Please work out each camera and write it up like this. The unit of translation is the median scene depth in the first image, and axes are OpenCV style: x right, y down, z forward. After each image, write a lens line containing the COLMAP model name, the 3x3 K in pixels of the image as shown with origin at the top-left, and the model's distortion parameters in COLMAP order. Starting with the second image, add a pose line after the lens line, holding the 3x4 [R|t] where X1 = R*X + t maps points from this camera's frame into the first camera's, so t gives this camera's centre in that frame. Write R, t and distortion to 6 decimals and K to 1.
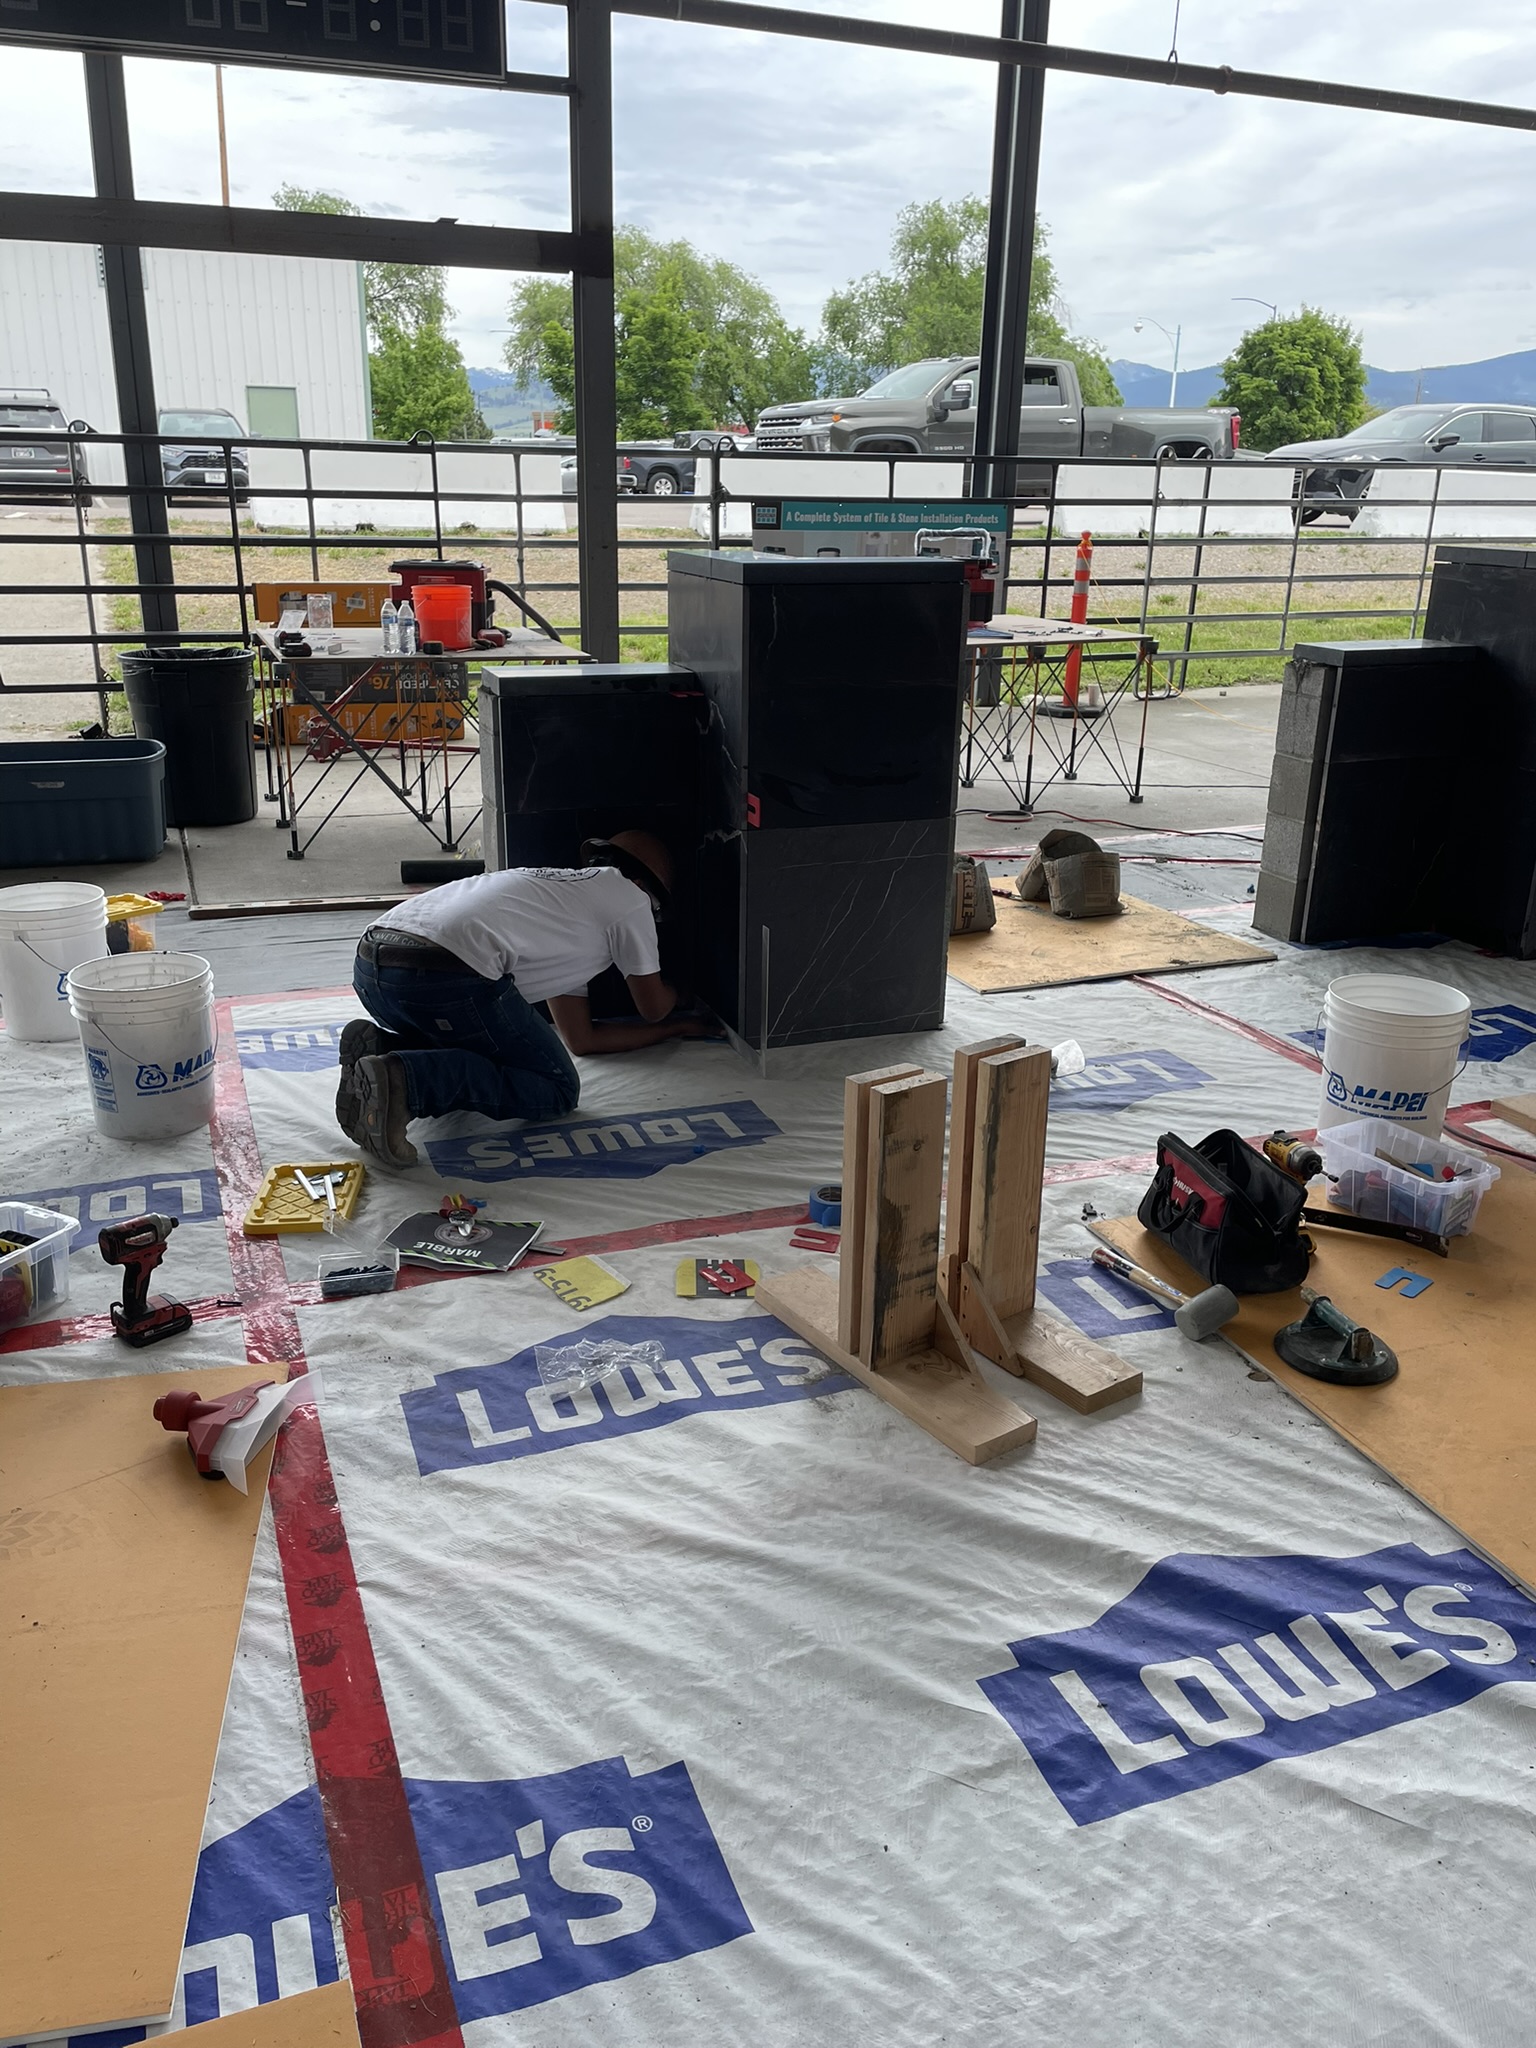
lens RADIAL K [[1657.9, 0, 762.6], [0, 1657.9, 982.4], [0, 0, 1]] dist [0.109720, -0.139646]
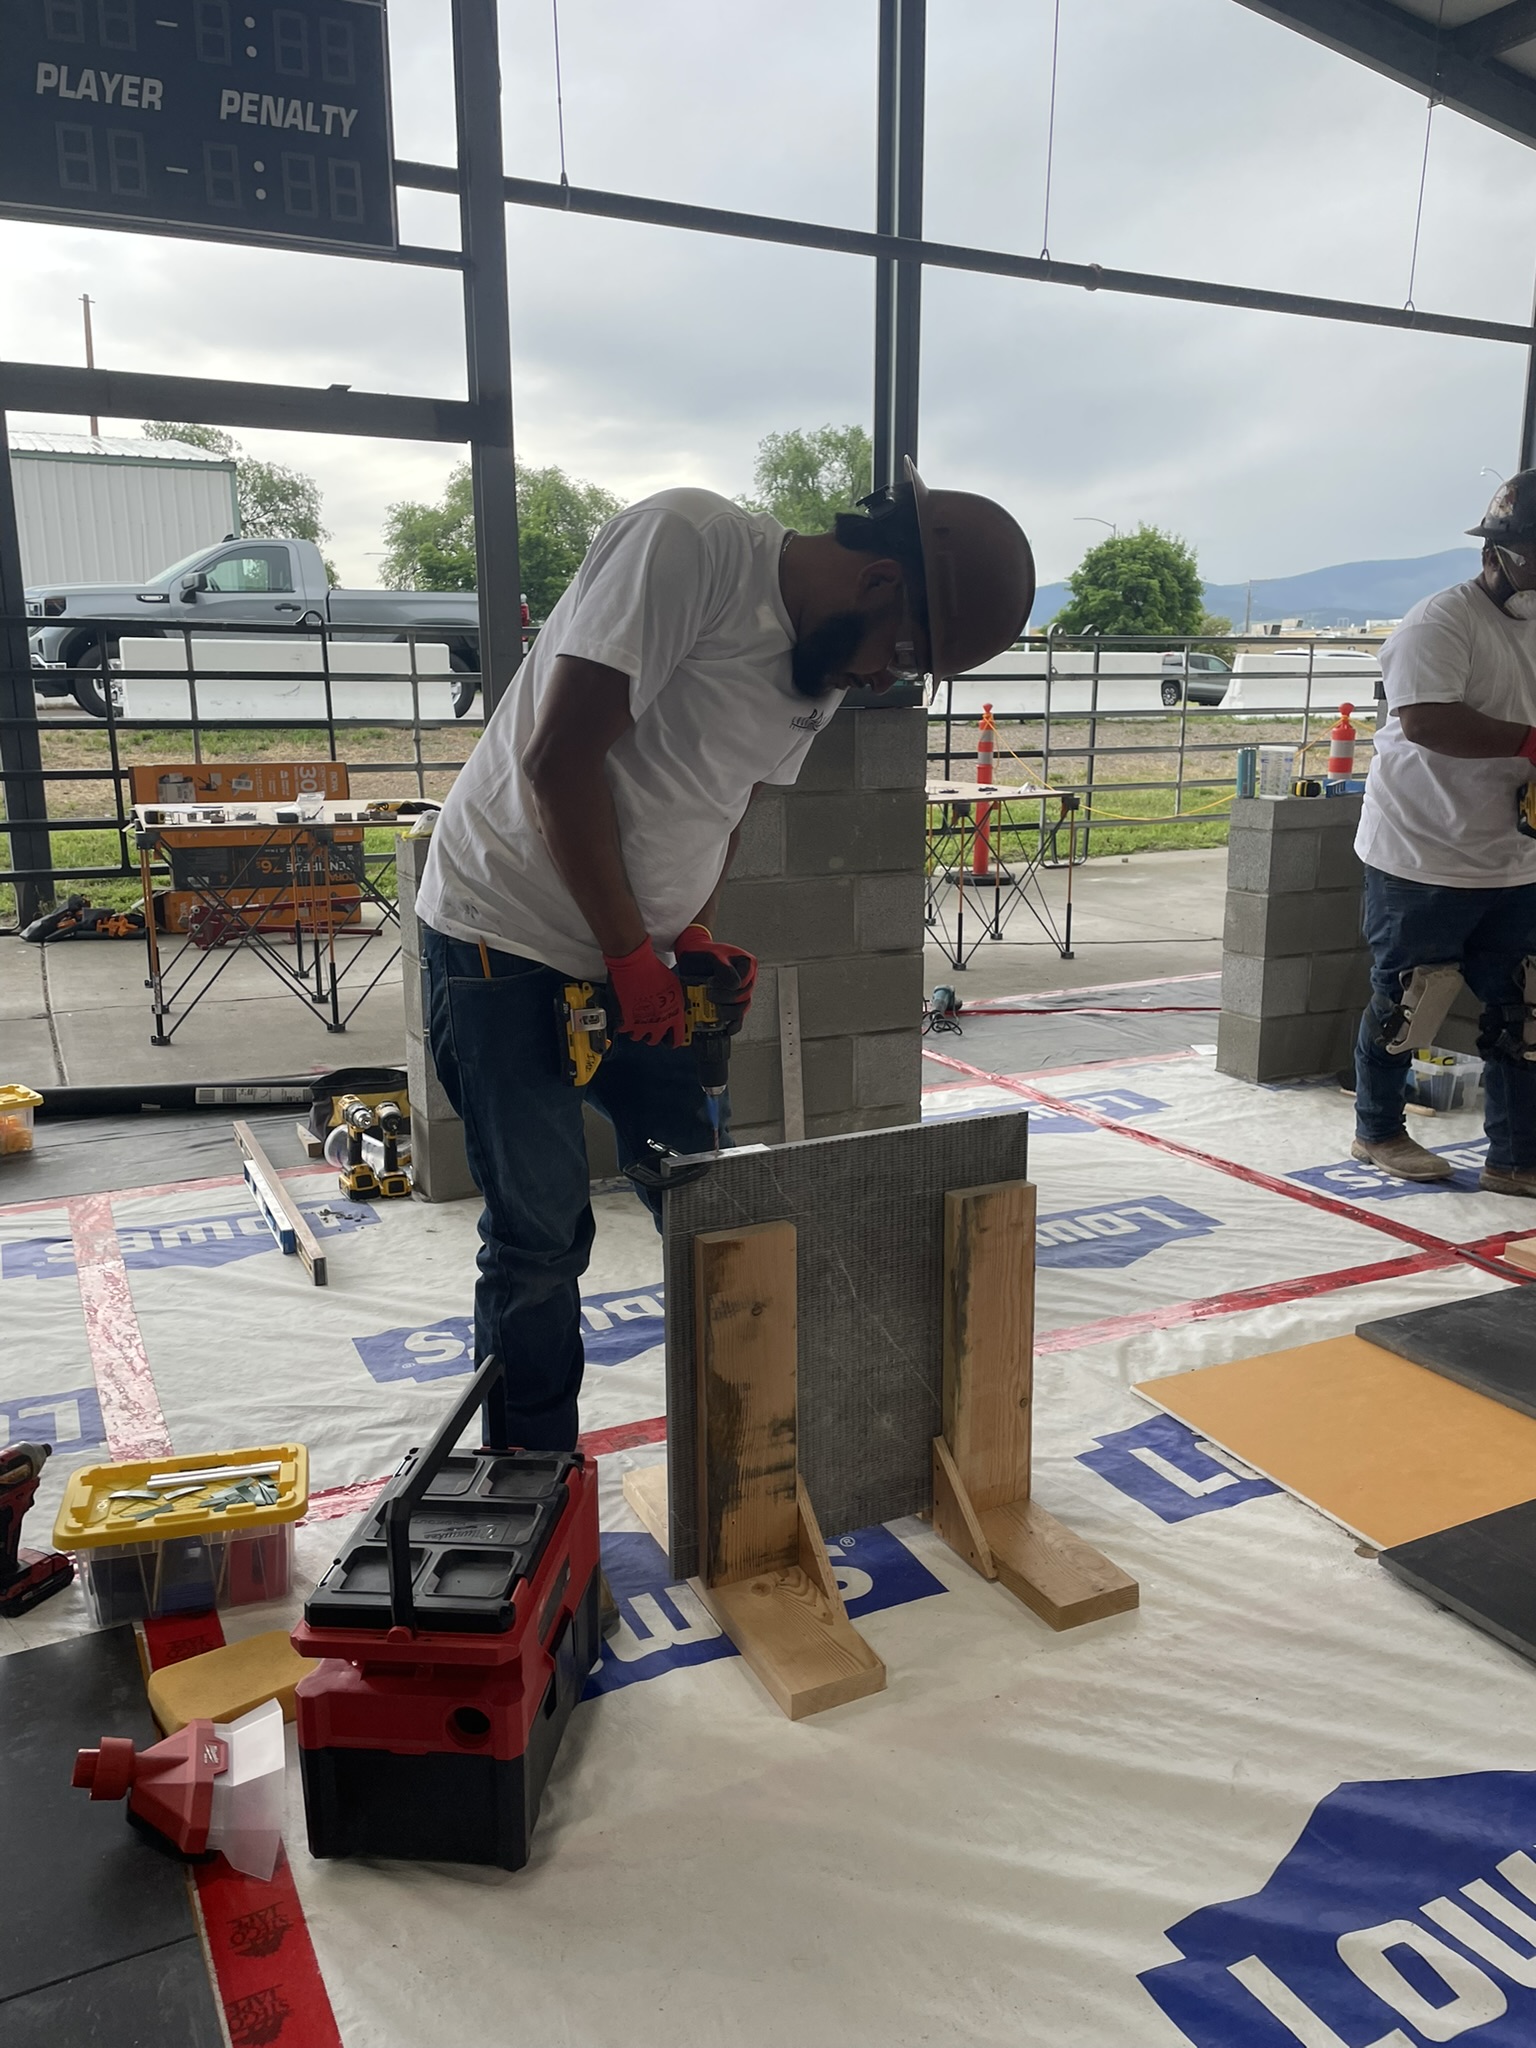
lens RADIAL K [[1560.2, 0, 768.0], [0, 1560.2, 1024.0], [0, 0, 1]] dist [0.099633, -0.125526]
pose [[0.994329, -0.037530, 0.099504, -0.041405], [0.048630, 0.992564, -0.111585, 0.022868], [-0.094576, 0.115791, 0.988761, 0.105835]]
